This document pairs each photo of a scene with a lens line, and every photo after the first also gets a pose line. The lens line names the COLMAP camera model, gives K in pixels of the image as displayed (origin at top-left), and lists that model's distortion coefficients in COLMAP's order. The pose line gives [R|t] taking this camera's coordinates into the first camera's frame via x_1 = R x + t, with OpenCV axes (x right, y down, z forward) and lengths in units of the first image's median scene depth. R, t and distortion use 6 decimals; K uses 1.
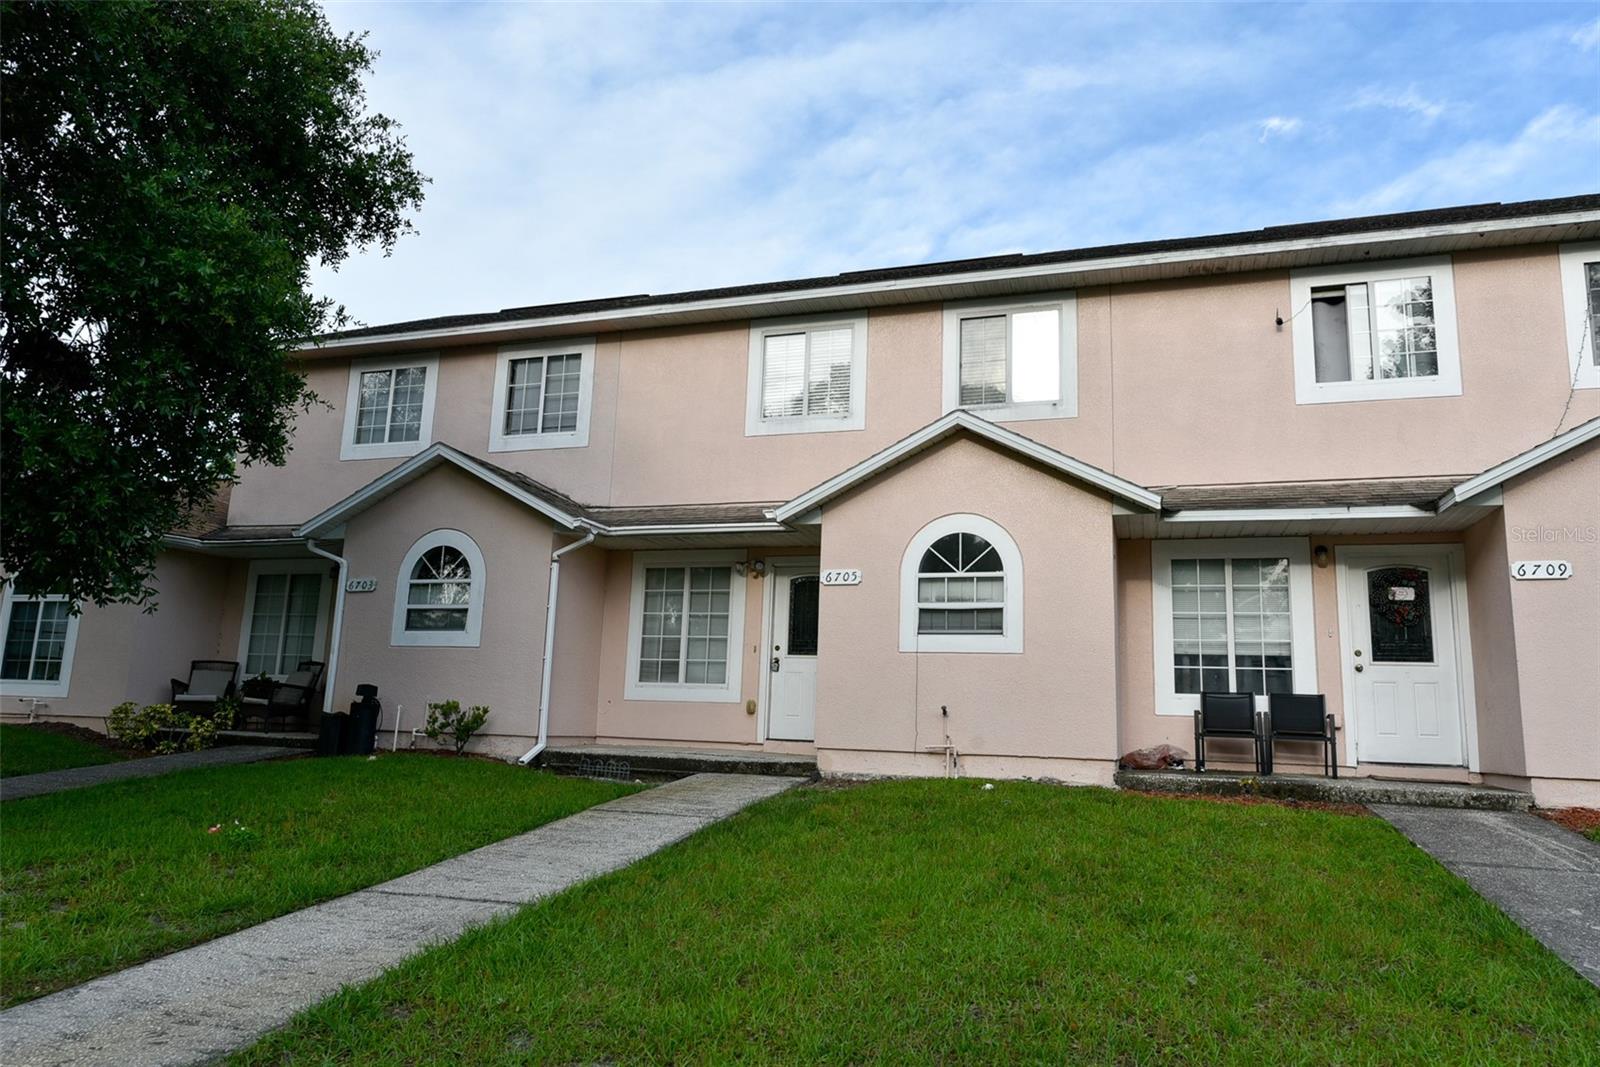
lens RADIAL K [[1067.1, 0, 800.0], [0, 1067.1, 533.5], [0, 0, 1]] dist [-0.000849, -0.002316]
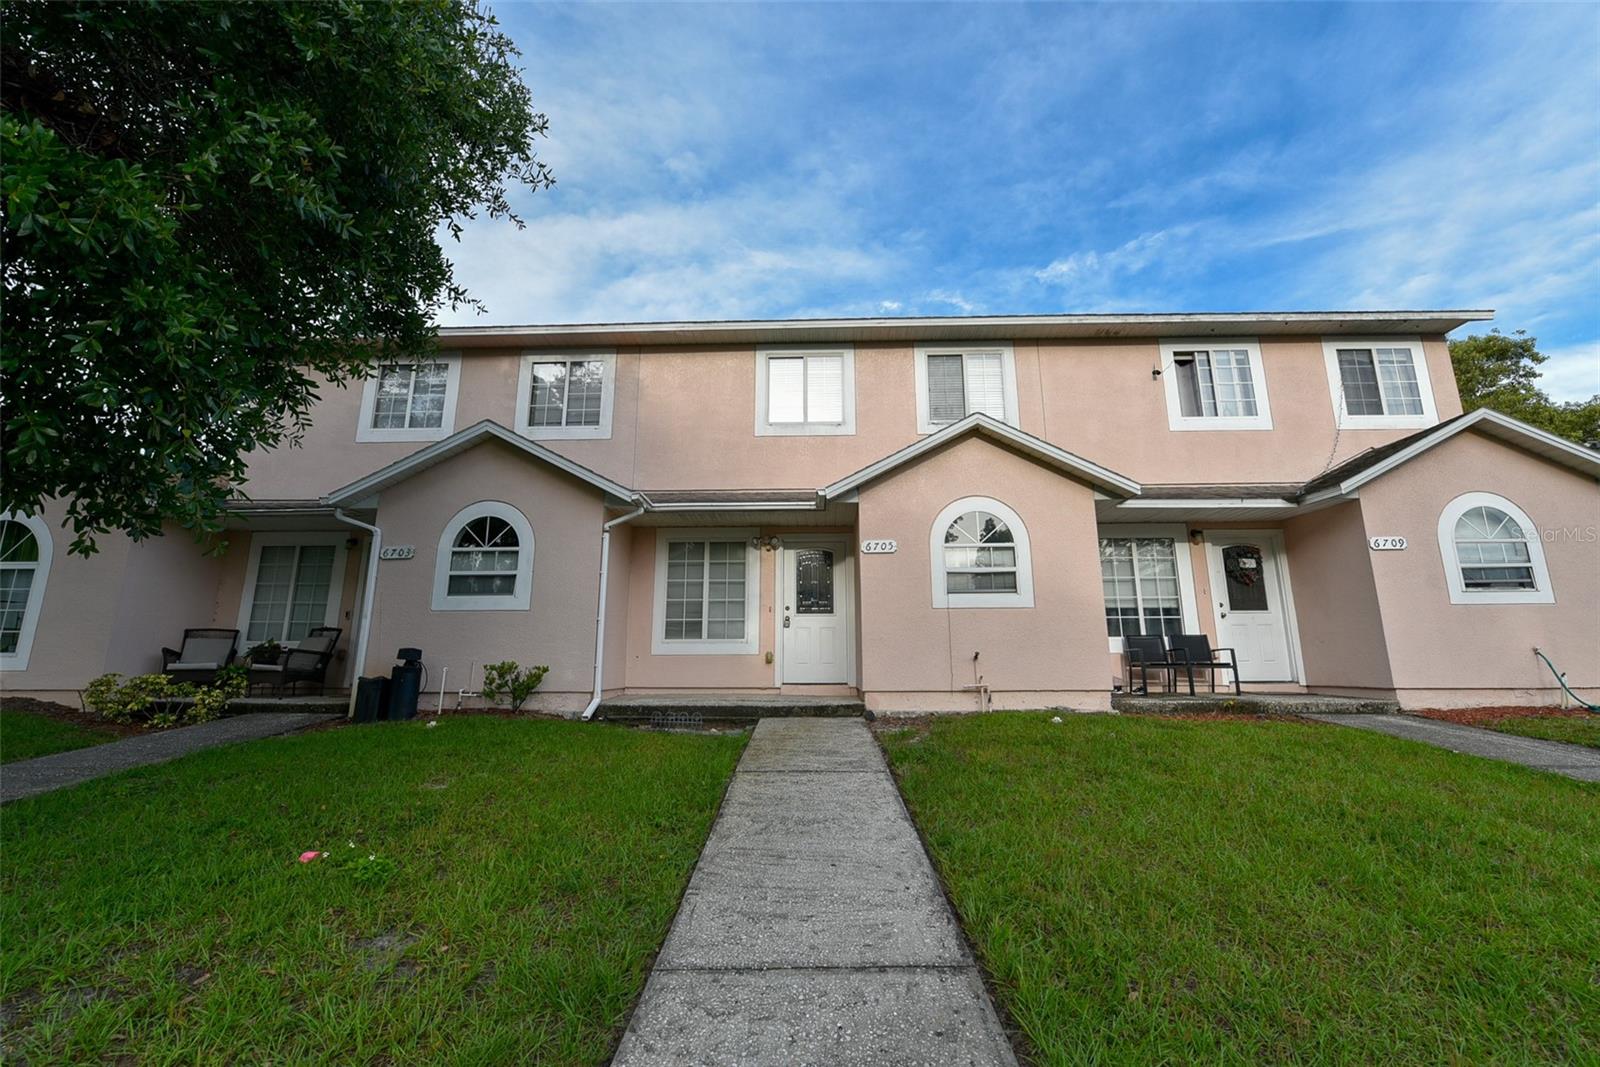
lens RADIAL K [[637.2, 0, 802.4], [0, 637.2, 538.0], [0, 0, 1]] dist [-0.008085, -0.000720]
pose [[0.955640, 0.020510, 0.293823, -0.230970], [-0.016472, 0.999733, -0.016213, 0.040215], [-0.294077, 0.010654, 0.955722, 0.311649]]
